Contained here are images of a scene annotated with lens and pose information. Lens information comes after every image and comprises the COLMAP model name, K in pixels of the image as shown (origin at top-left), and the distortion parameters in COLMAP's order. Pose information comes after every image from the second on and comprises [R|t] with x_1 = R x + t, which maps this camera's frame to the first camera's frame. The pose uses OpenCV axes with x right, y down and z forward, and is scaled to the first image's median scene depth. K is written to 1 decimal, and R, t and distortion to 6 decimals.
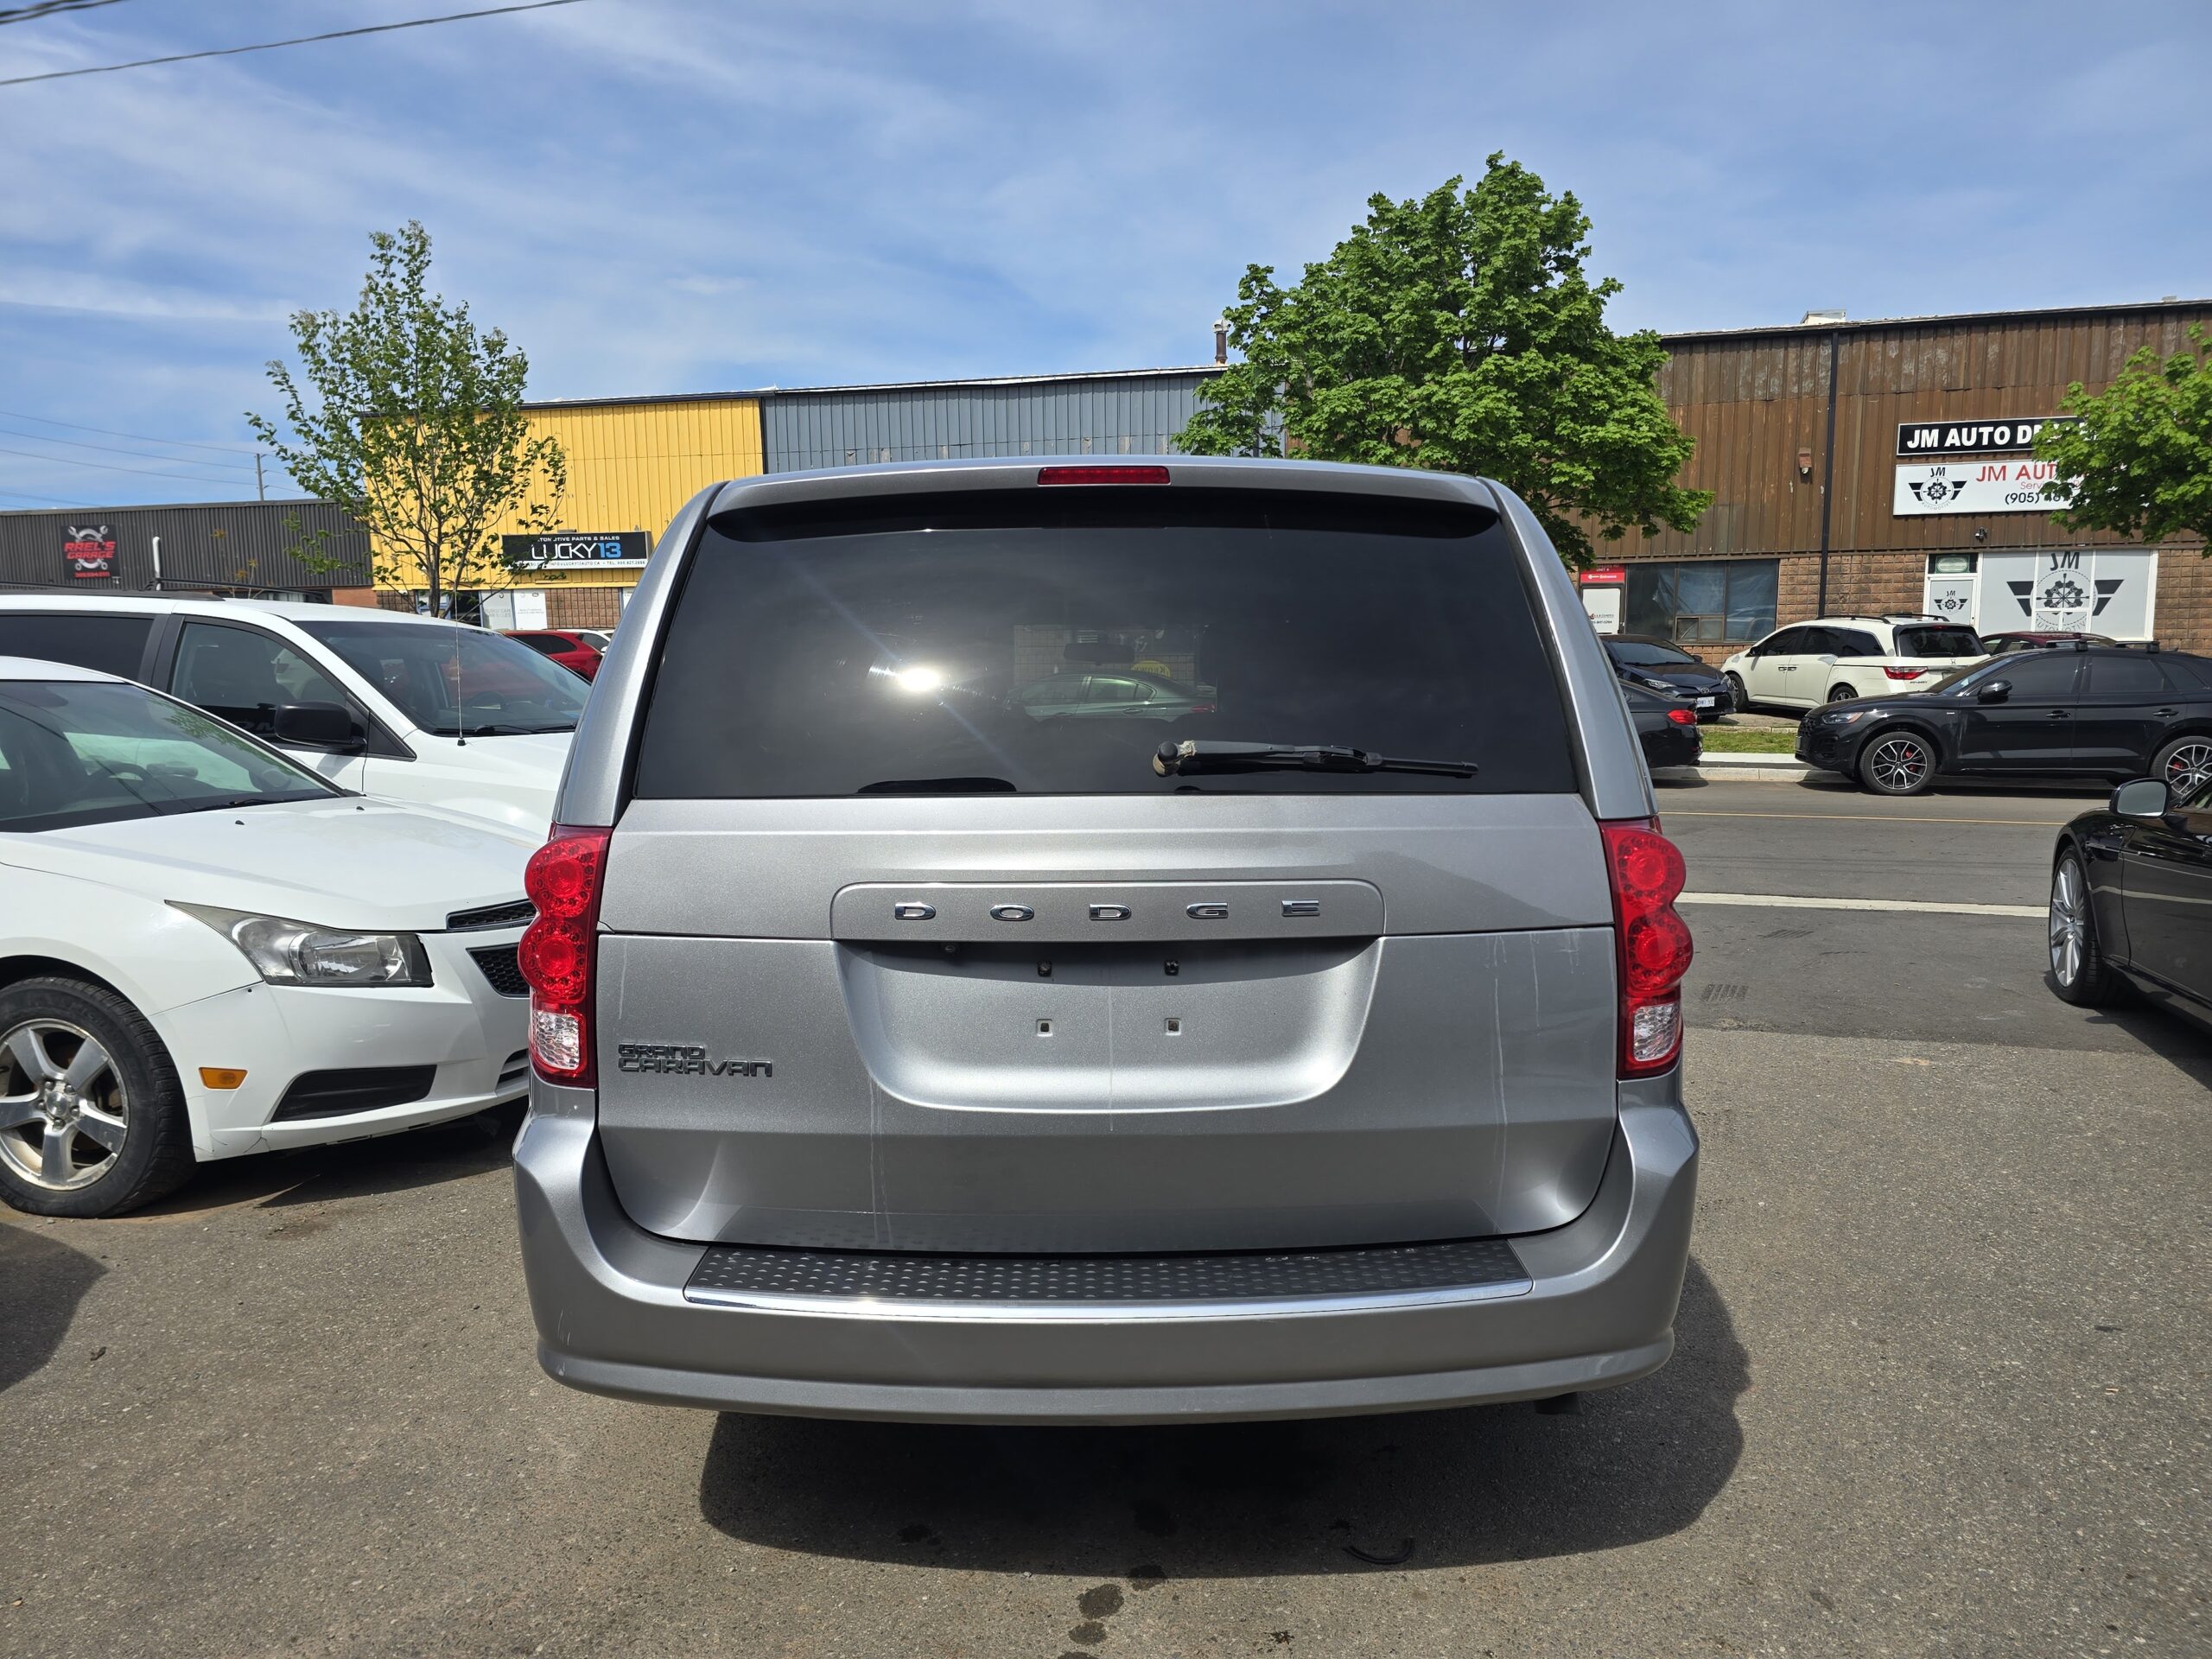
lens RADIAL K [[1431.2, 0, 1153.6], [0, 1431.2, 773.8], [0, 0, 1]] dist [0.092952, -0.104827]
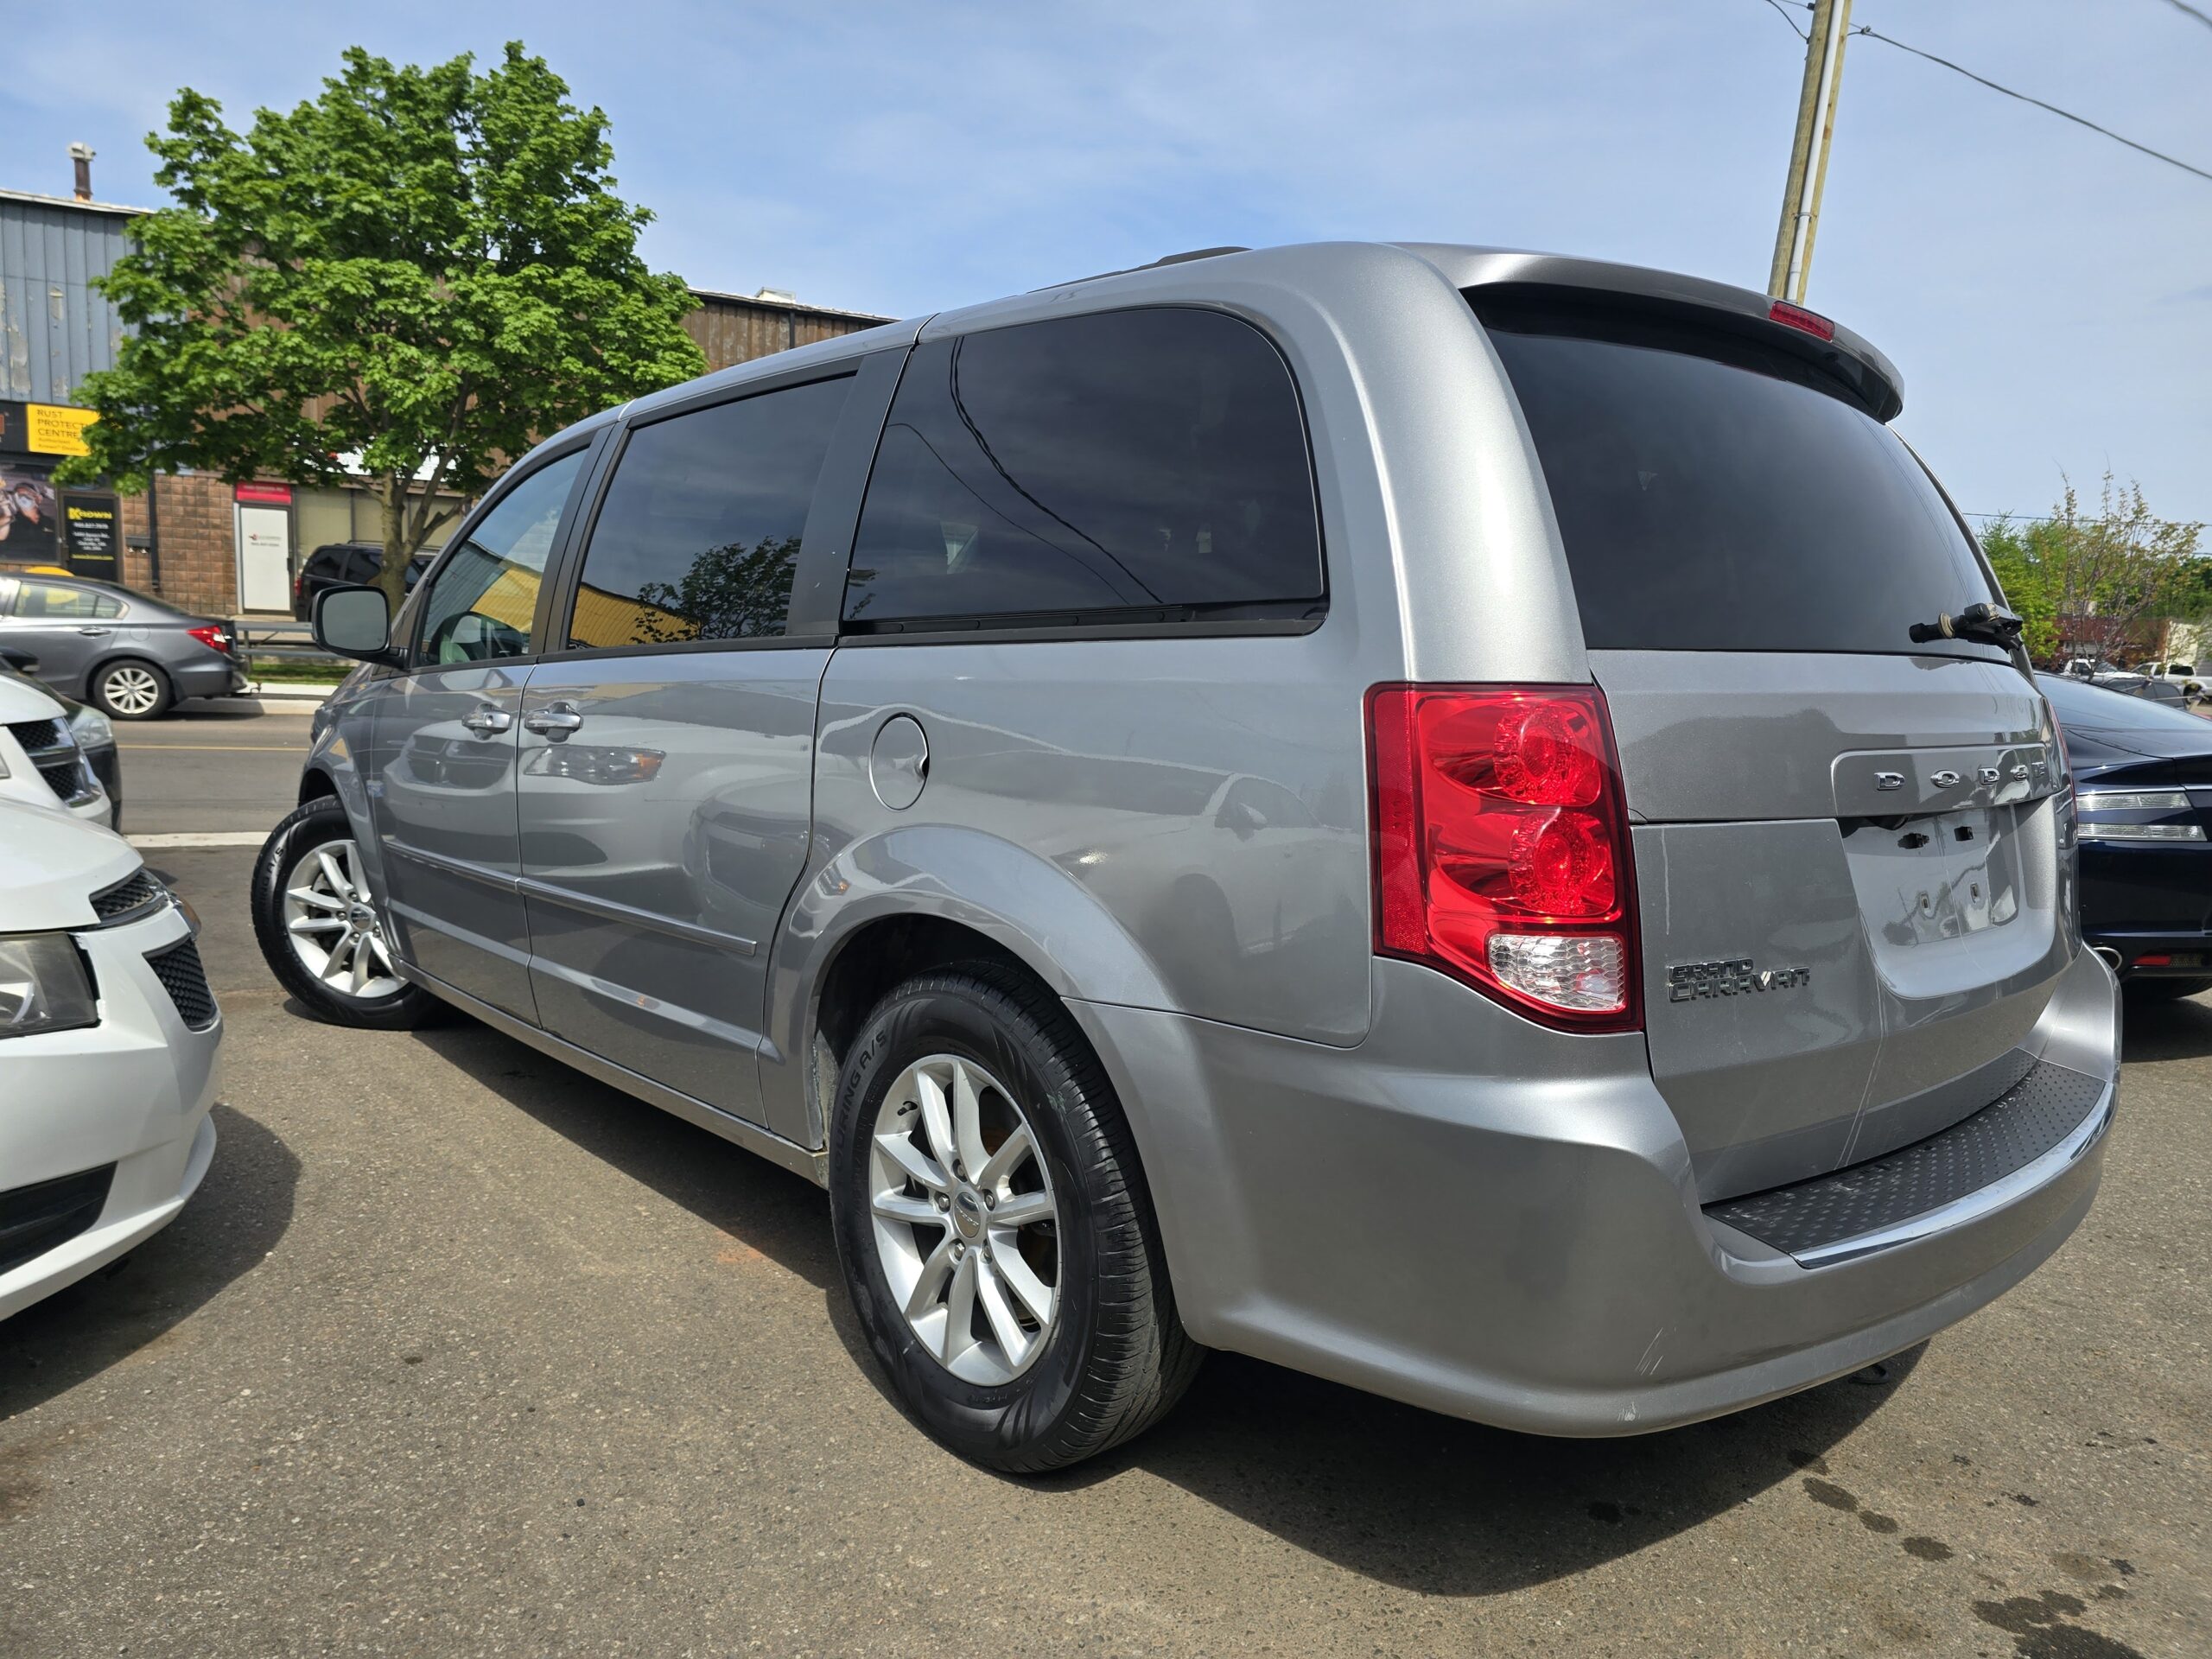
lens RADIAL K [[1502.3, 0, 1162.6], [0, 1502.3, 771.1], [0, 0, 1]] dist [-0.034282, -0.000068]
pose [[0.745162, -0.007872, 0.666837, -0.092656], [-0.005531, 0.999823, 0.017983, 0.006132], [-0.666860, -0.017088, 0.744987, 0.051171]]
